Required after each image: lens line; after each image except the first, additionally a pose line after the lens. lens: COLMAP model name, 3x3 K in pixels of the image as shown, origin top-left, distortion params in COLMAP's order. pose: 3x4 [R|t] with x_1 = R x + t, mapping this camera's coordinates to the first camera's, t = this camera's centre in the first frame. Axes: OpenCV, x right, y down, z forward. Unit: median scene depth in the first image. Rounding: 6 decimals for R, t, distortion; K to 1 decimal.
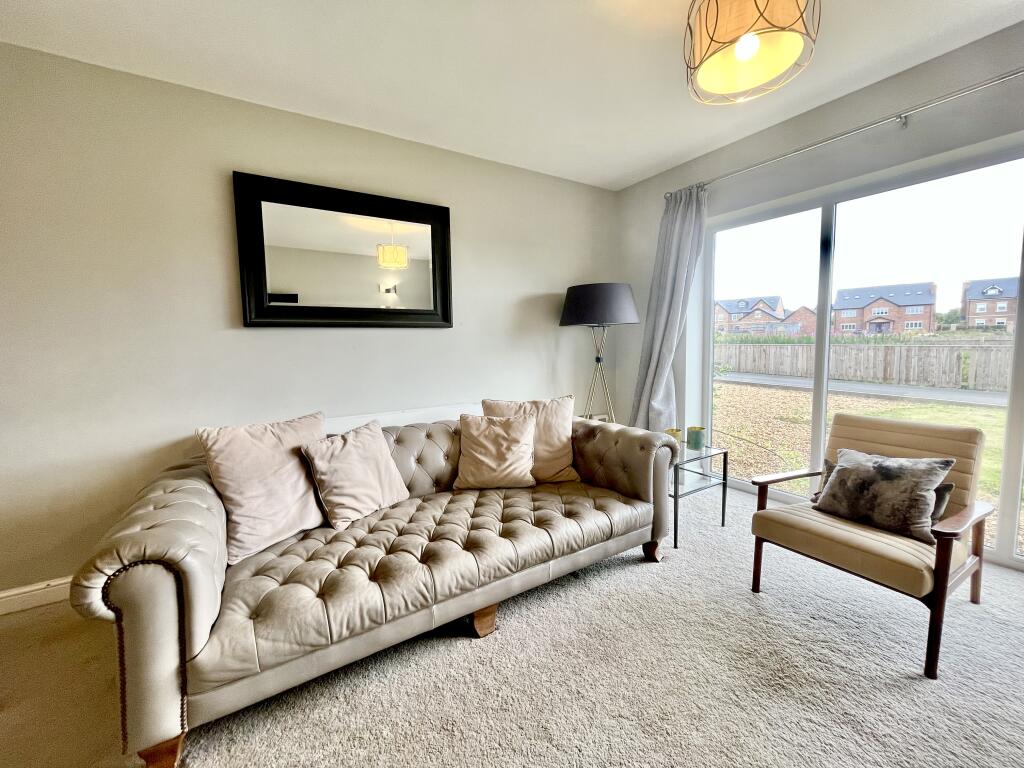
lens RADIAL K [[413.1, 0, 513.6], [0, 413.1, 379.8], [0, 0, 1]] dist [-0.002123, 0.000181]
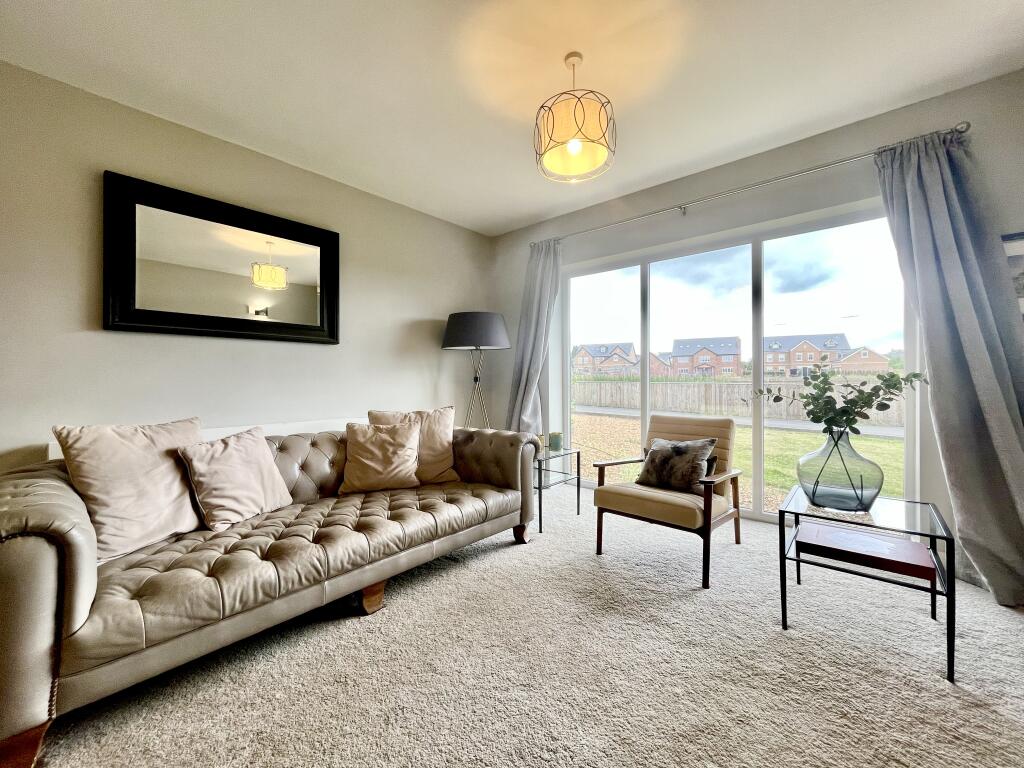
lens RADIAL K [[413.1, 0, 513.6], [0, 413.1, 380.0], [0, 0, 1]] dist [-0.002123, 0.000181]
pose [[0.958964, 0.015280, 0.283115, -0.024760], [0.010847, 0.995839, -0.090487, 0.087524], [-0.283320, 0.089845, 0.954808, -0.160131]]
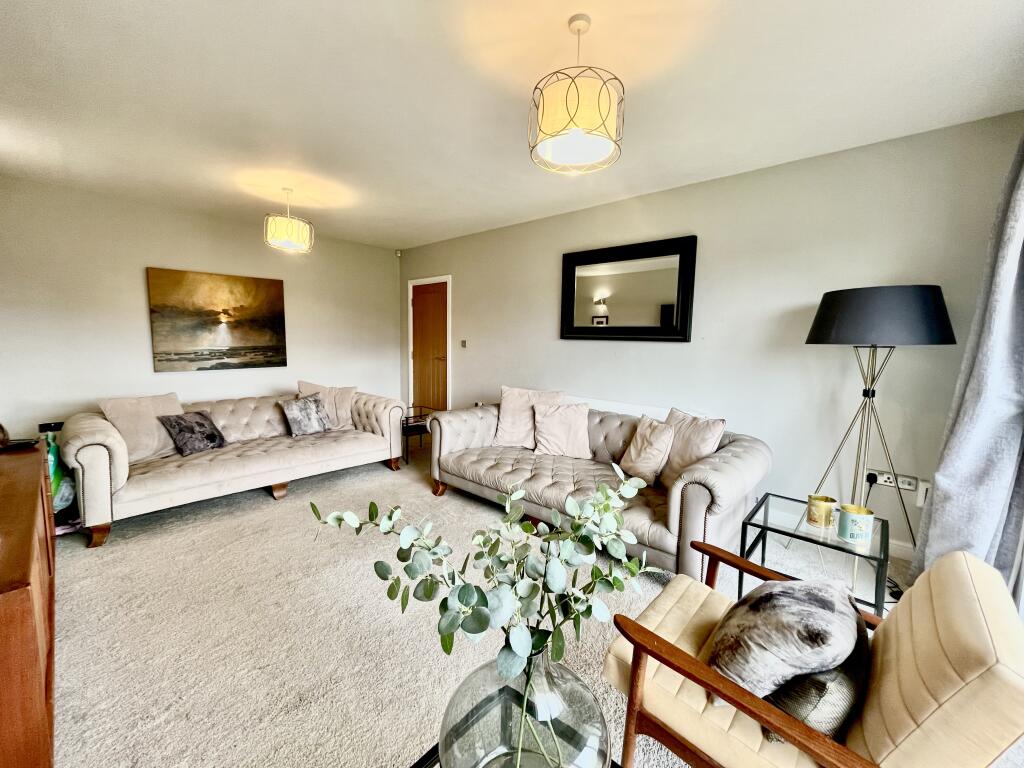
lens RADIAL K [[413.1, 0, 509.8], [0, 413.1, 378.4], [0, 0, 1]] dist [-0.002123, 0.000181]
pose [[0.264426, 0.124975, -0.956274, 1.116344], [-0.108199, 0.989152, 0.099353, -0.121842], [0.958317, 0.077197, 0.275080, 0.324295]]
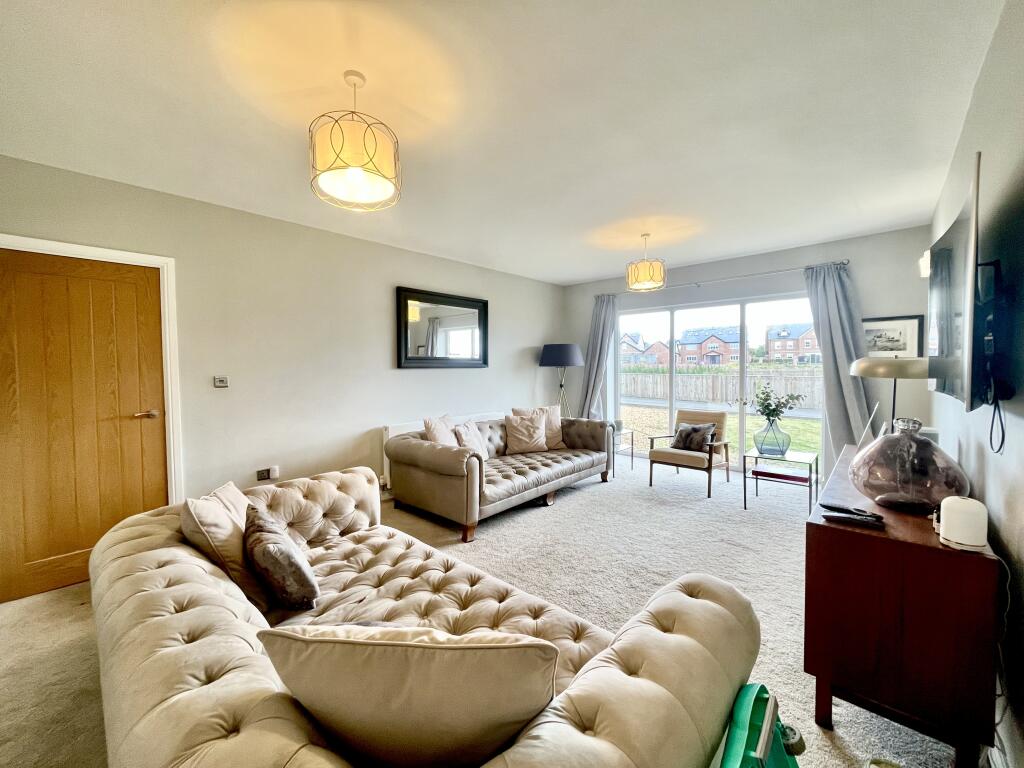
lens RADIAL K [[413.1, 0, 512.2], [0, 413.1, 381.1], [0, 0, 1]] dist [-0.002123, 0.000181]
pose [[0.964158, 0.000730, 0.265329, -0.703334], [0.015344, 0.998169, -0.058505, 0.046191], [-0.264886, 0.060479, 0.962381, -0.956490]]
